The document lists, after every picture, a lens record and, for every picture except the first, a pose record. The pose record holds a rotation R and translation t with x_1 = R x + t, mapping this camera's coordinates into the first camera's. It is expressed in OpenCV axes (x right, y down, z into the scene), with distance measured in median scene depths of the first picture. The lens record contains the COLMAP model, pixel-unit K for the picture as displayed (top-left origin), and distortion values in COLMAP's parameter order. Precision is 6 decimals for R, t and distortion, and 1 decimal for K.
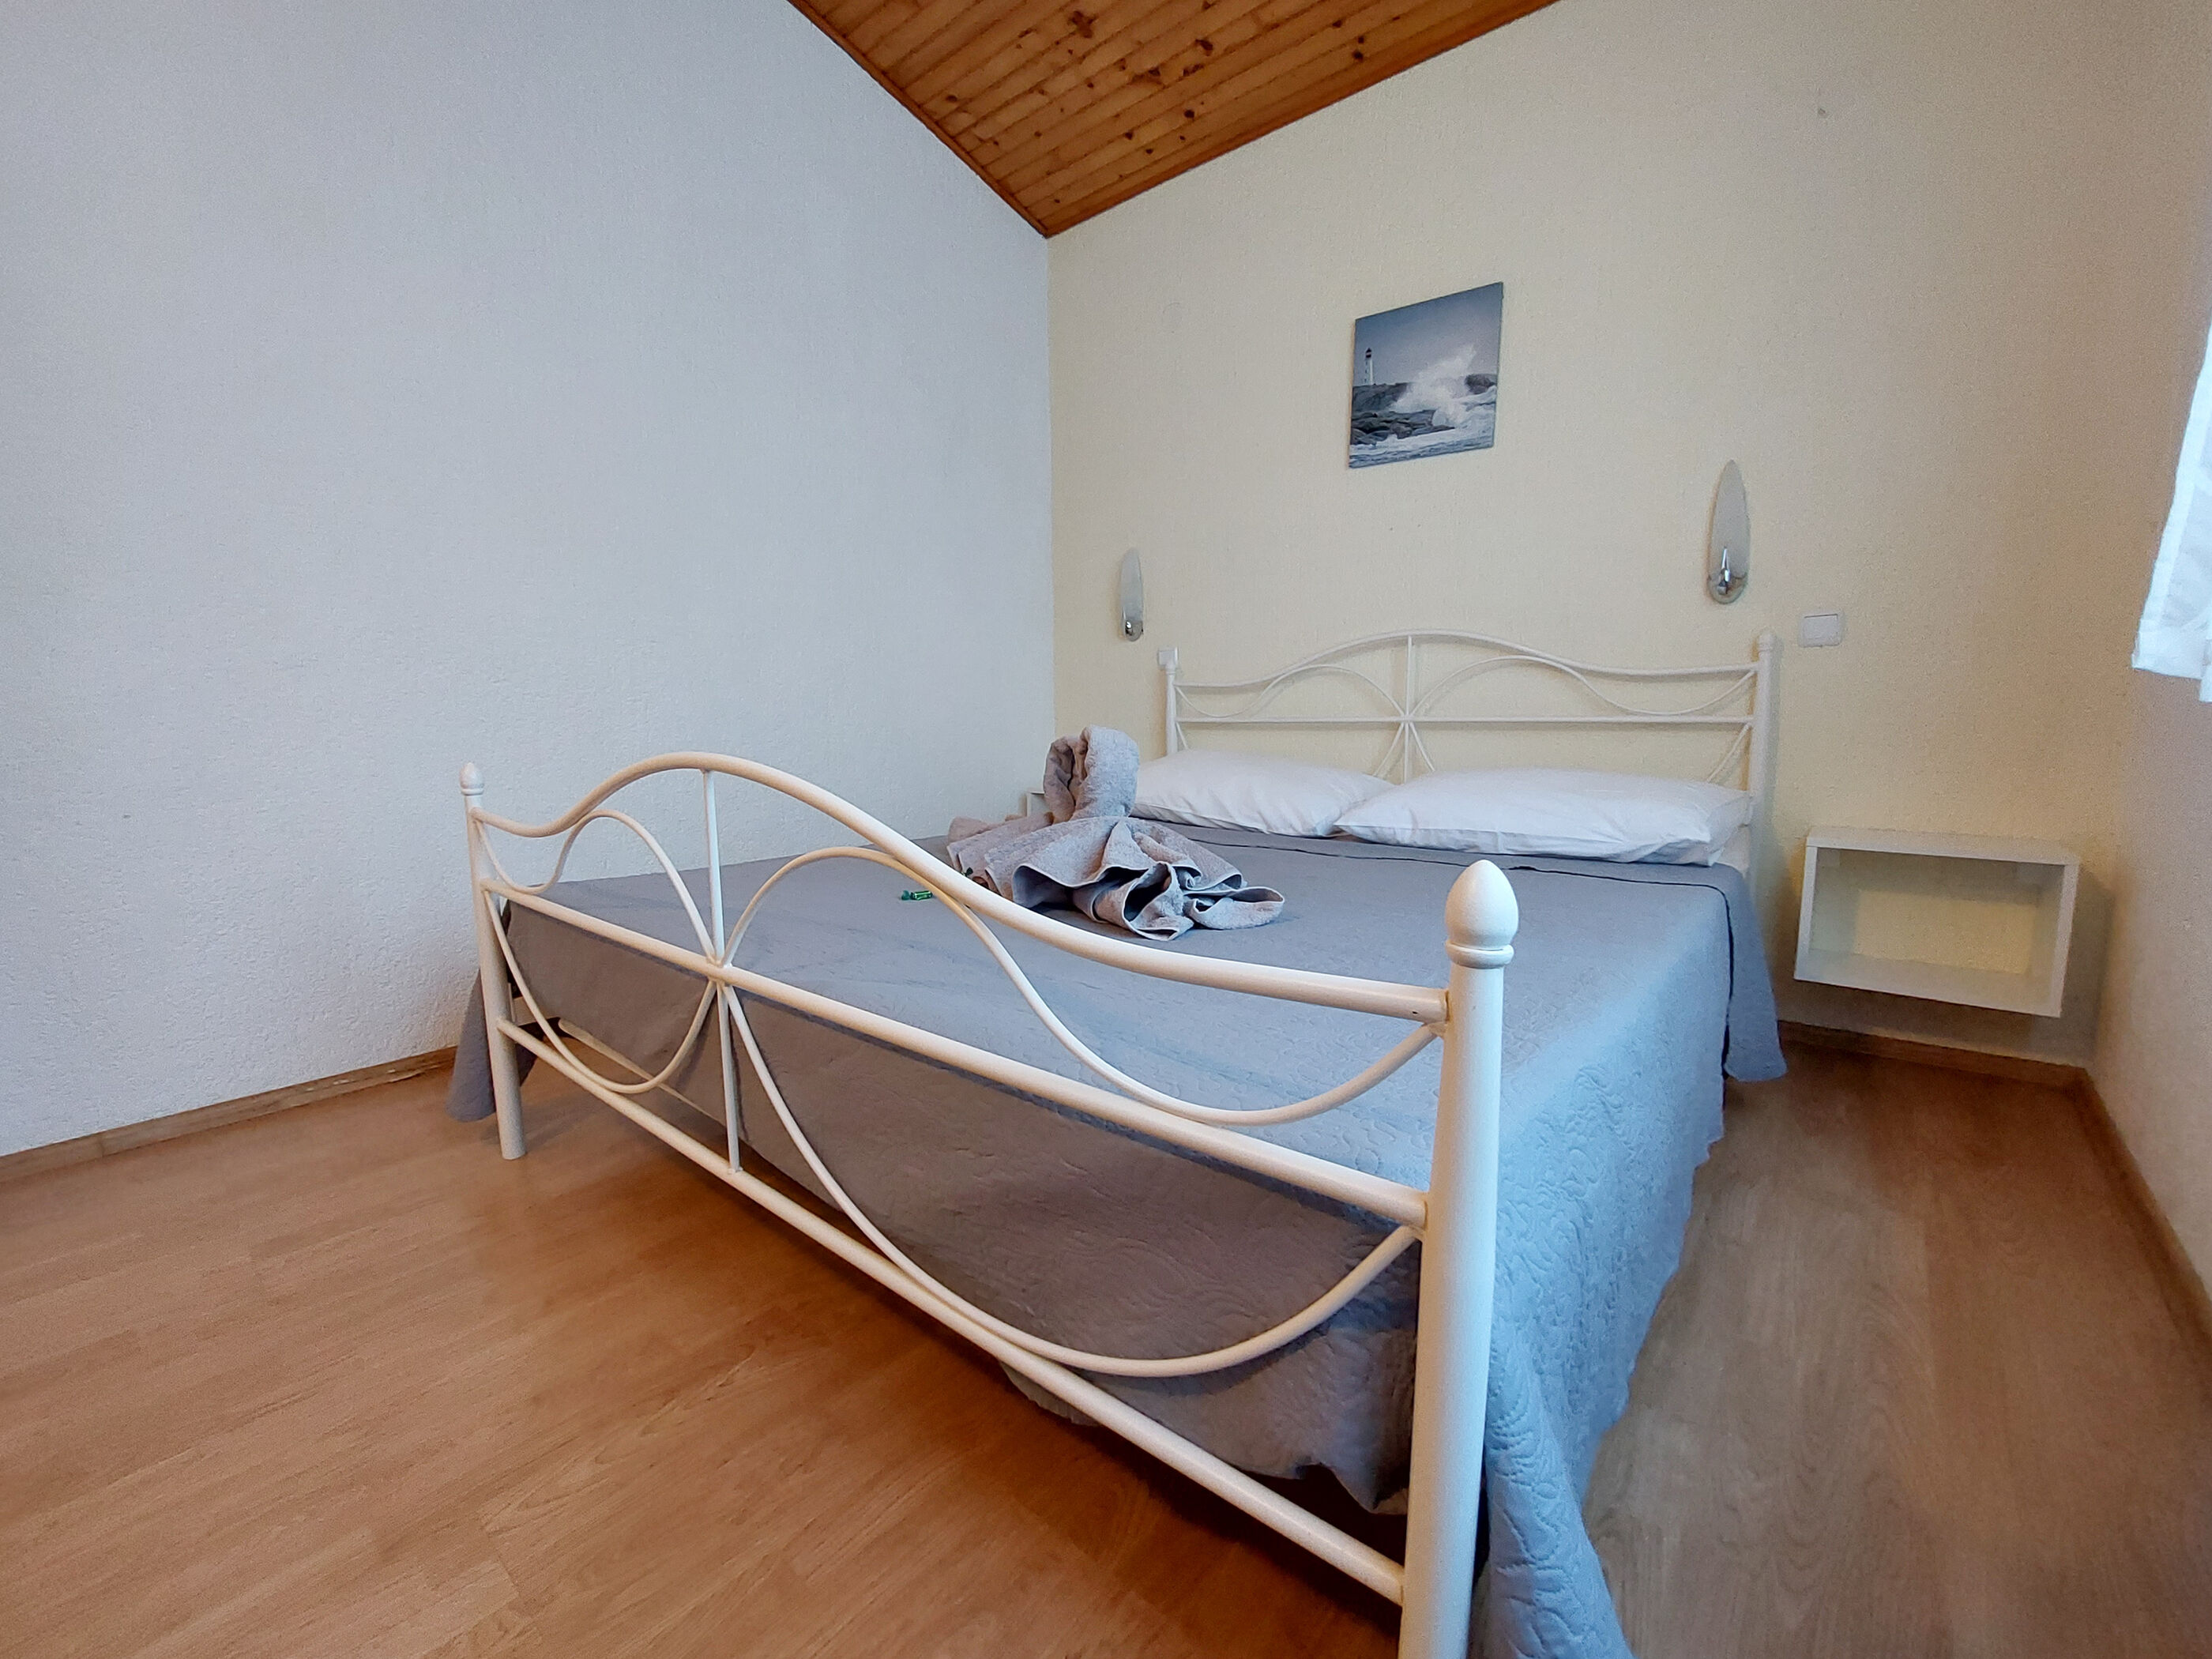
lens RADIAL K [[919.3, 0, 1109.1], [0, 919.3, 845.7], [0, 0, 1]] dist [-0.013035, -0.000793]
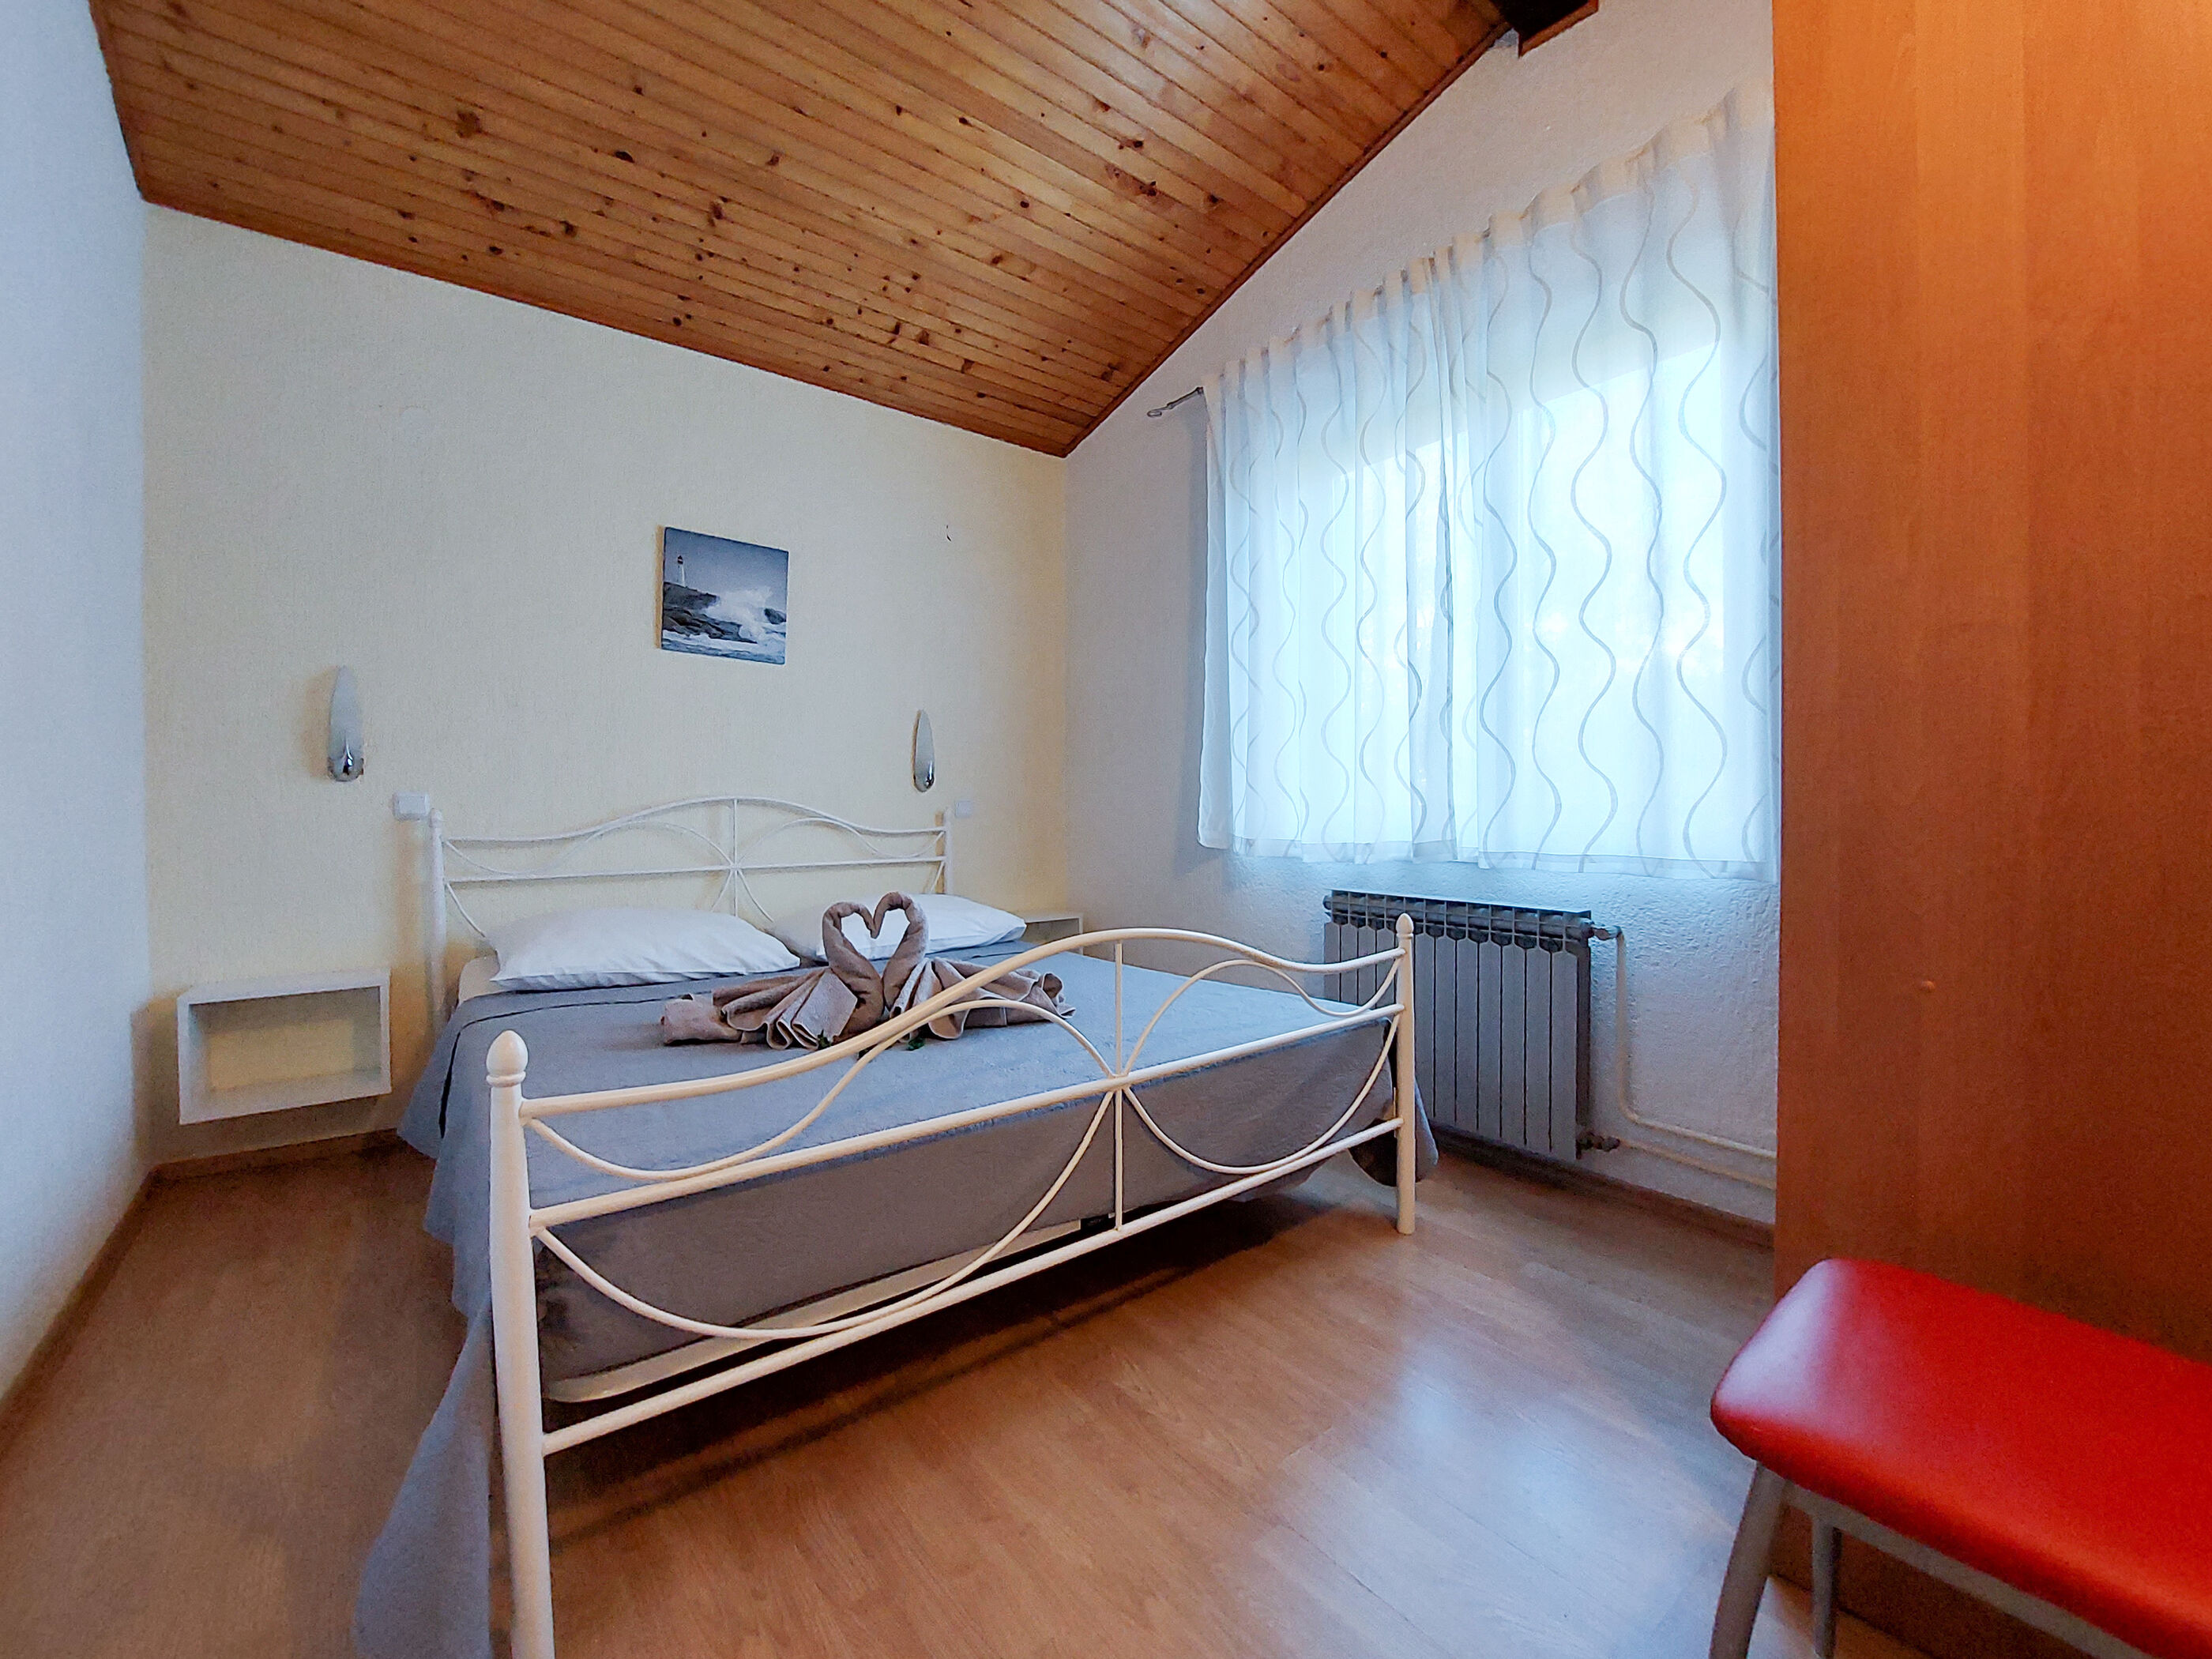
lens RADIAL K [[919.3, 0, 1109.1], [0, 919.3, 845.7], [0, 0, 1]] dist [-0.013035, -0.000793]
pose [[0.189278, -0.029130, 0.981491, -0.785003], [0.145793, 0.989314, 0.001246, -0.099148], [-0.971040, 0.142859, 0.191502, 0.299465]]
